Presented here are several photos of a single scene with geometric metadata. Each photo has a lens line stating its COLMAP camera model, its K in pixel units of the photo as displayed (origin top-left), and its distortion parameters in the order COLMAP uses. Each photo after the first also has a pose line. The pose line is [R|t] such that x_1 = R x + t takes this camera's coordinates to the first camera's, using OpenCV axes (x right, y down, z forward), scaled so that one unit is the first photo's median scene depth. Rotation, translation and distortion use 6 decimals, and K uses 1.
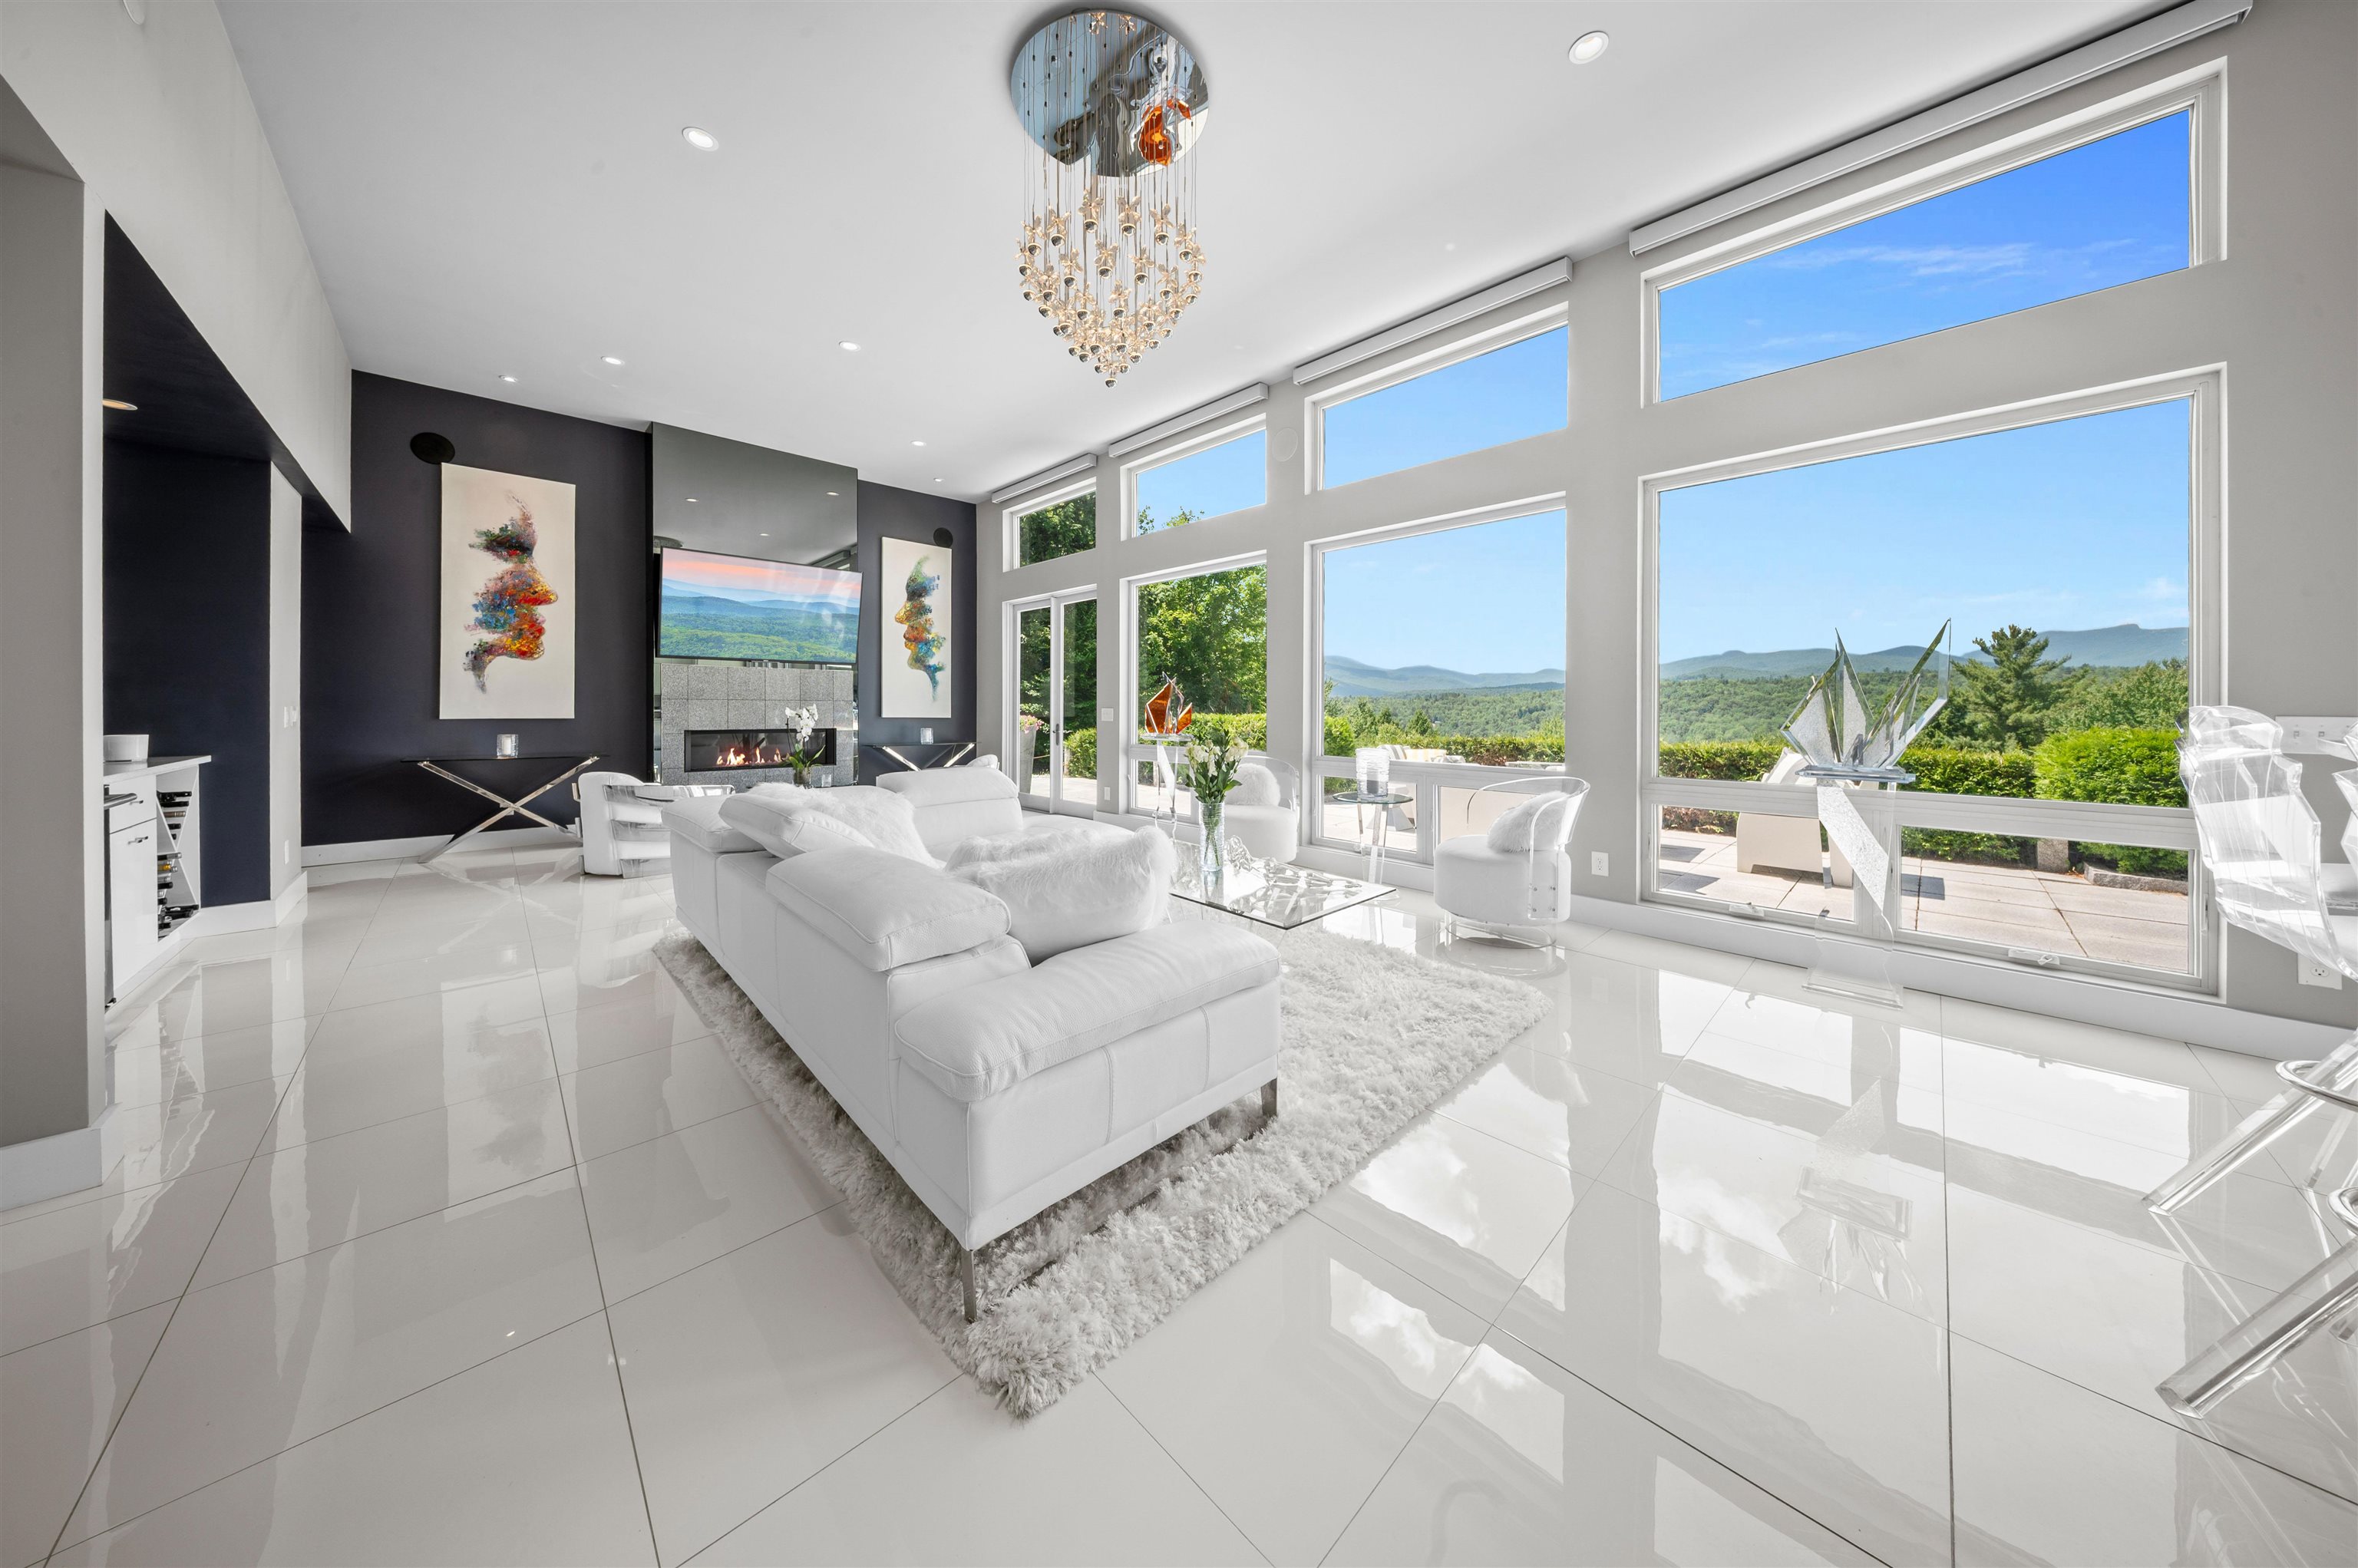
lens RADIAL K [[729.7, 0, 1179.8], [0, 729.7, 705.9], [0, 0, 1]] dist [-0.003824, -0.000024]
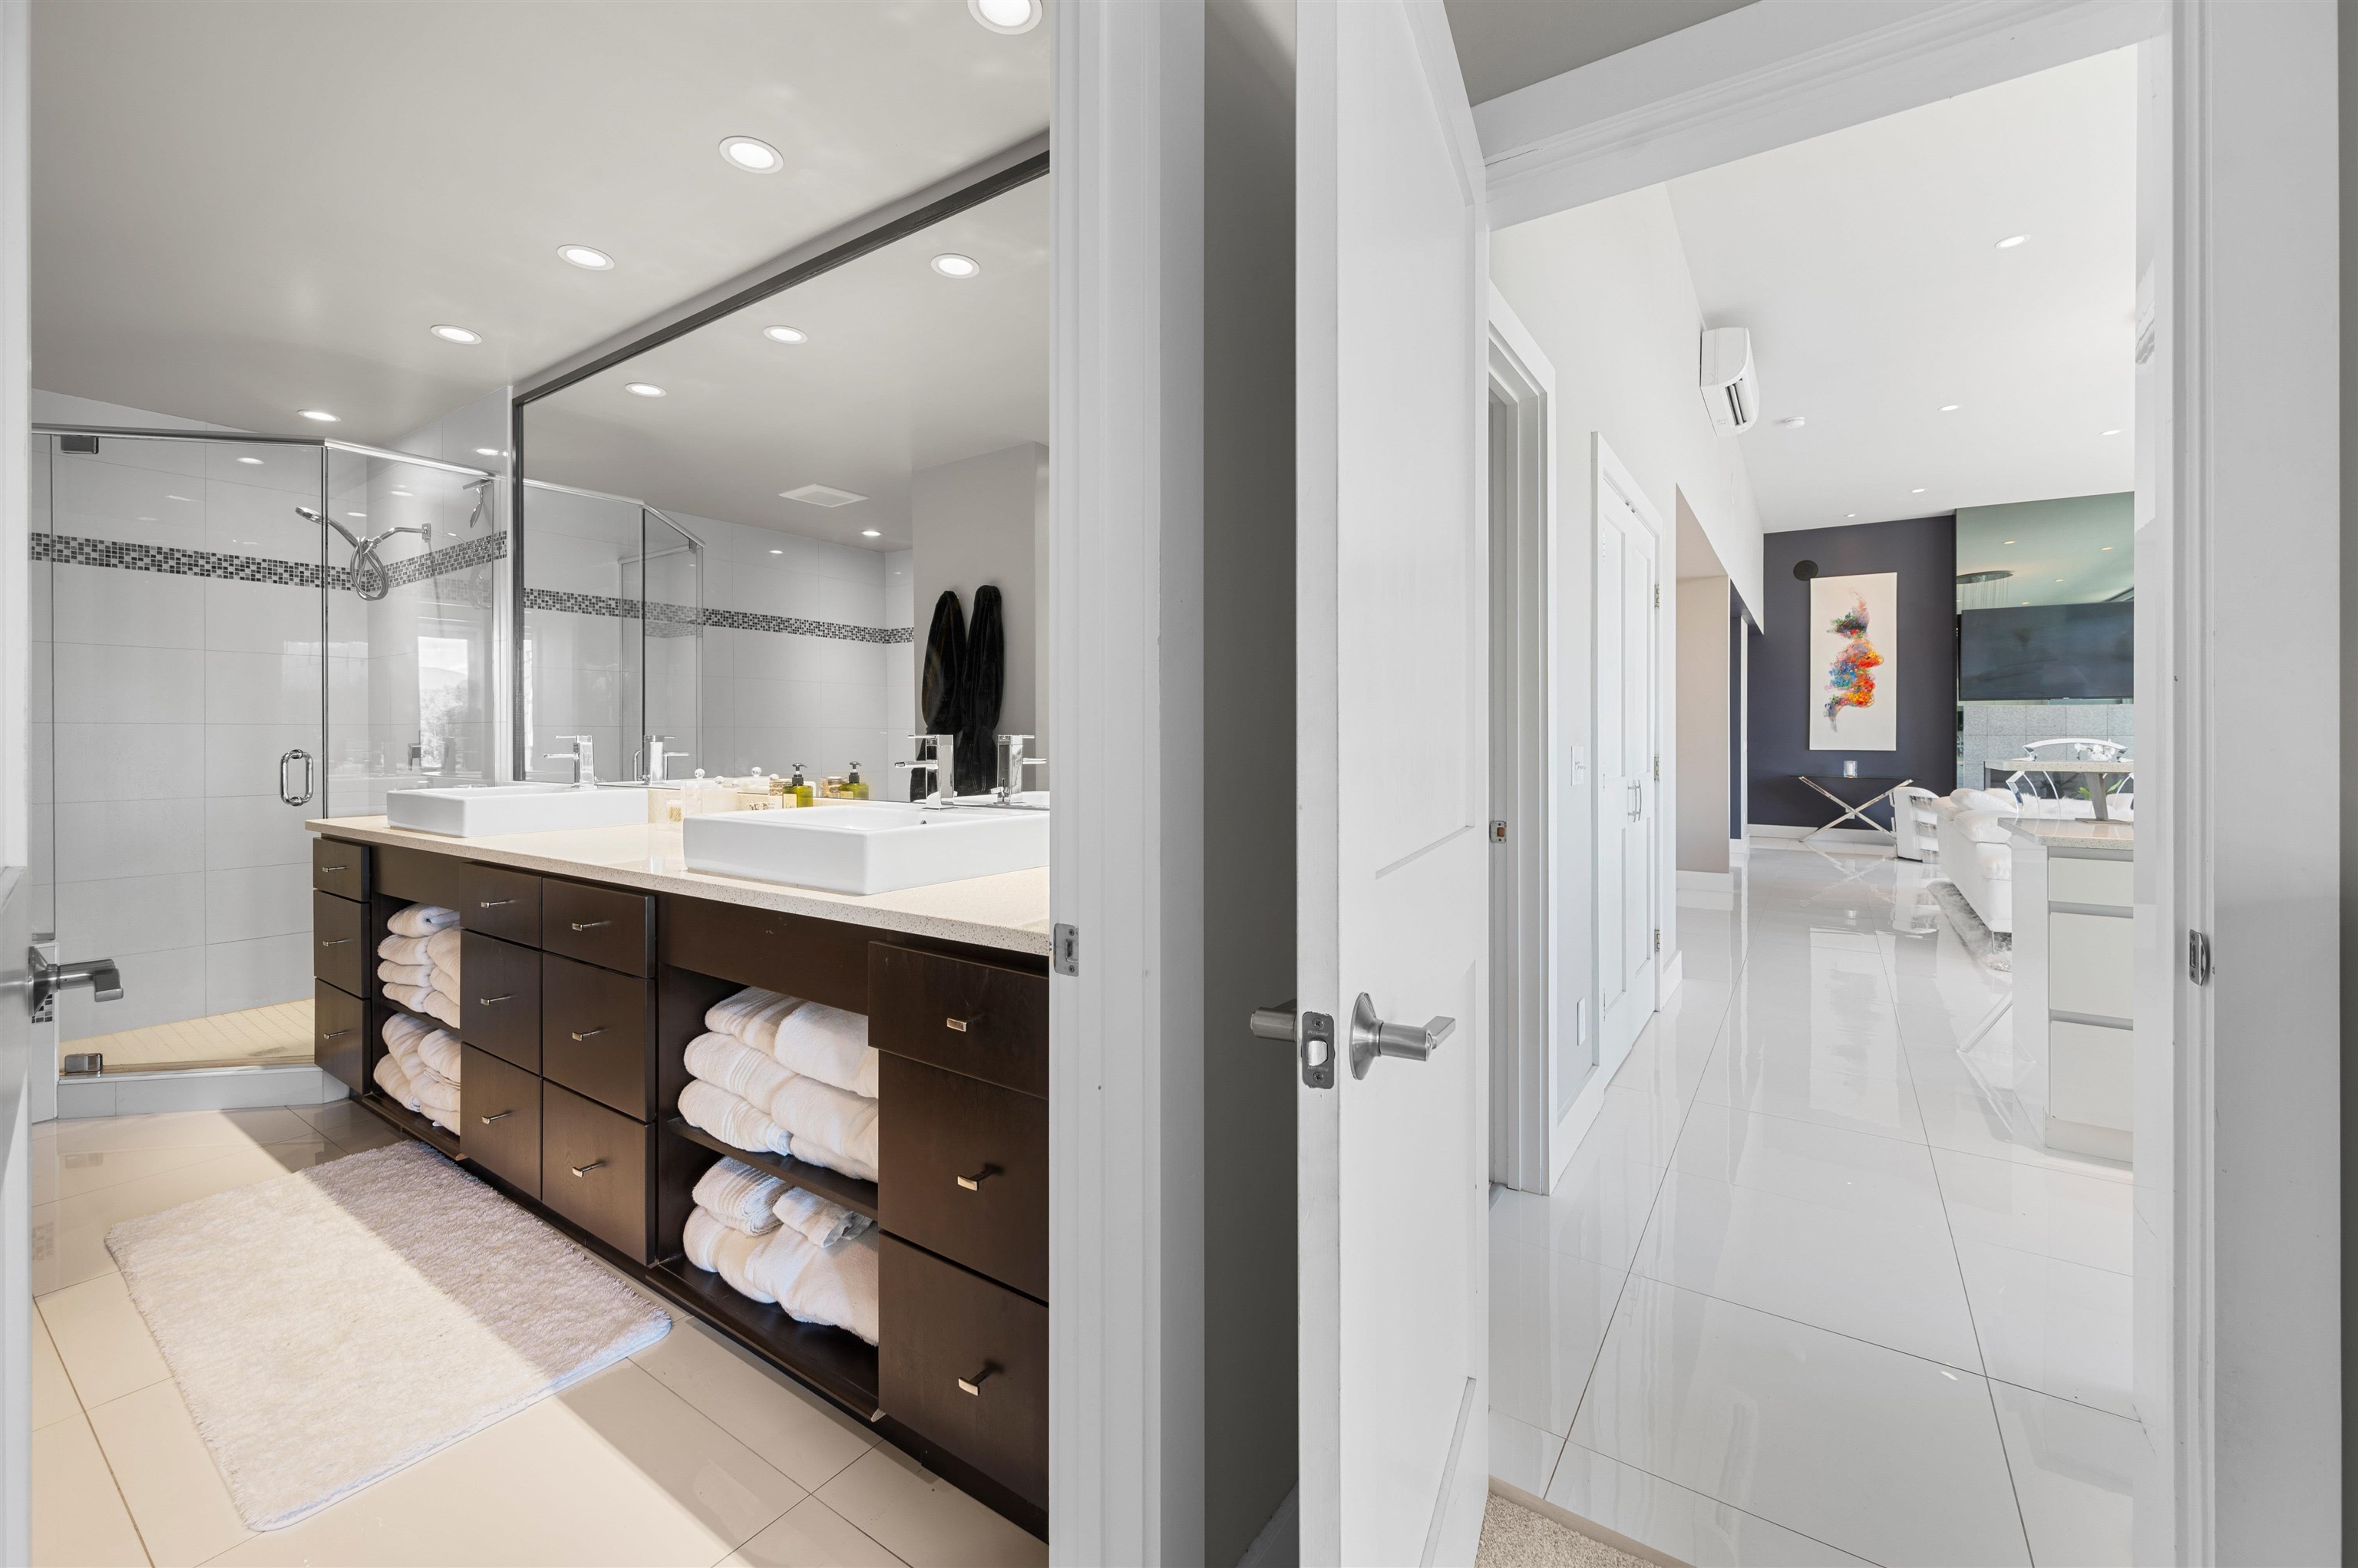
lens RADIAL K [[950.8, 0, 1184.1], [0, 950.8, 740.2], [0, 0, 1]] dist [-0.000471, -0.000043]
pose [[0.209342, -0.000128, -0.977843, 0.626352], [-0.001065, 0.999999, -0.000358, 0.000915], [0.977842, 0.001116, 0.209342, -0.669338]]
